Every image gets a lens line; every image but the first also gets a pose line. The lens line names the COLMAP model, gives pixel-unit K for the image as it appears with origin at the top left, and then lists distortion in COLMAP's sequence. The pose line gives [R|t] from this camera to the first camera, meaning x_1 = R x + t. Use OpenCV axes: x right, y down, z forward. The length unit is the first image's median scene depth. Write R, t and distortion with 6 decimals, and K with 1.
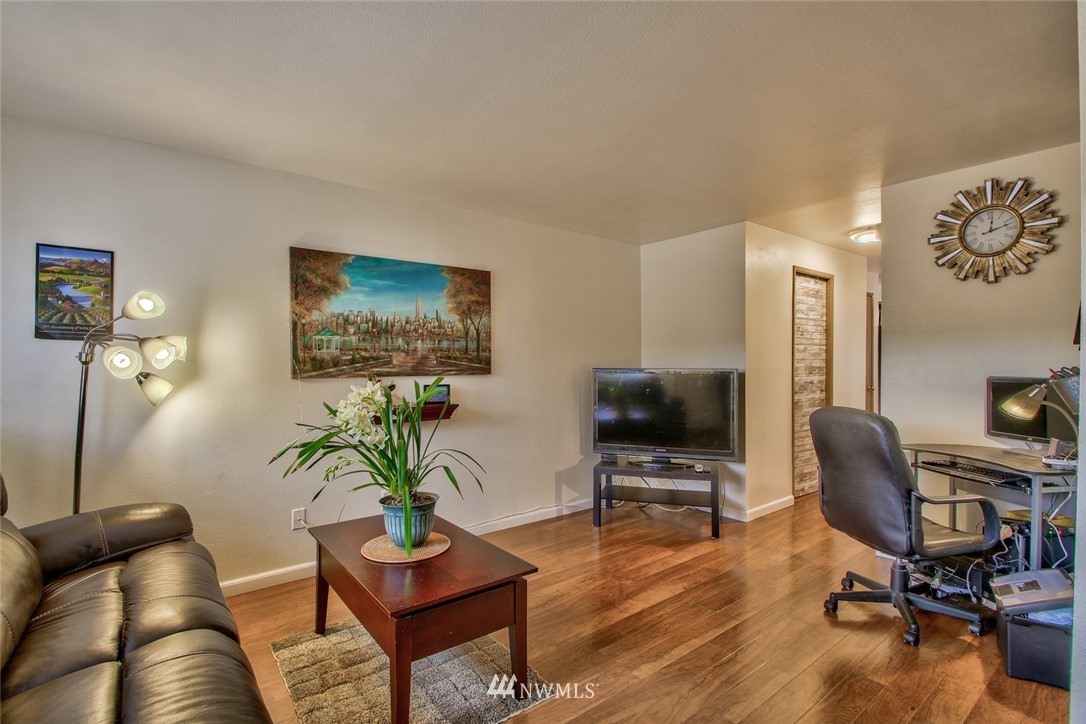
lens RADIAL K [[501.8, 0, 538.9], [0, 501.8, 364.0], [0, 0, 1]] dist [-0.012147, -0.005205]
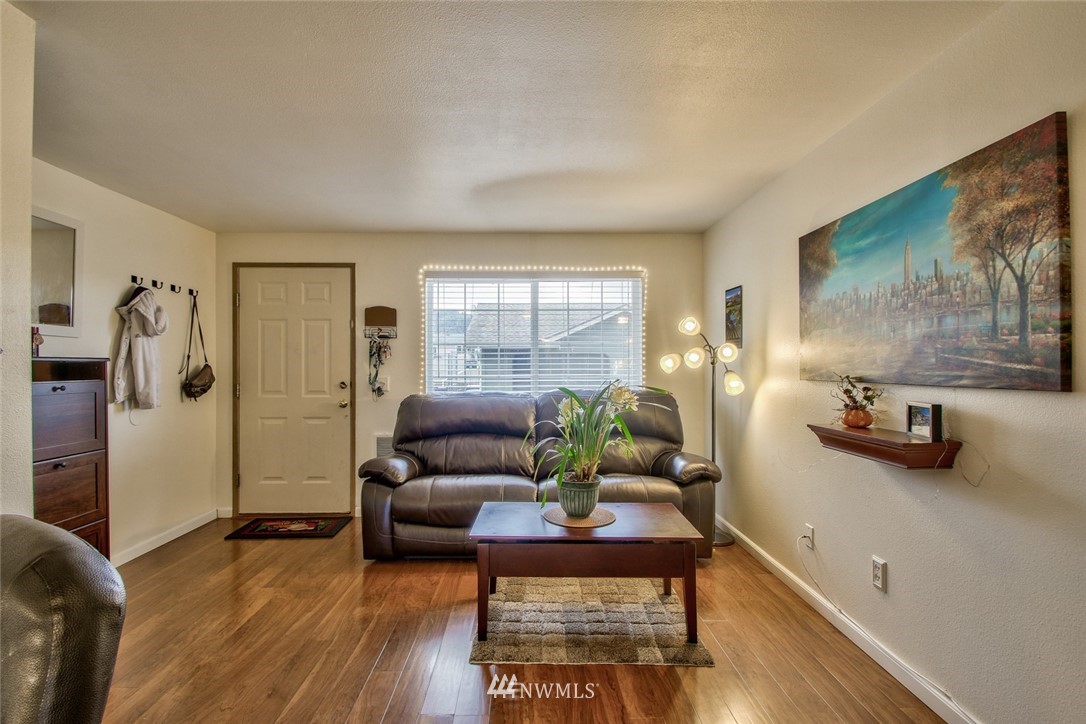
lens RADIAL K [[501.8, 0, 541.7], [0, 501.8, 362.6], [0, 0, 1]] dist [-0.012147, -0.005205]
pose [[-0.599014, -0.000870, -0.800738, 0.439085], [0.001136, 0.999997, -0.001936, -0.000450], [0.800737, -0.002070, -0.599012, 0.957252]]
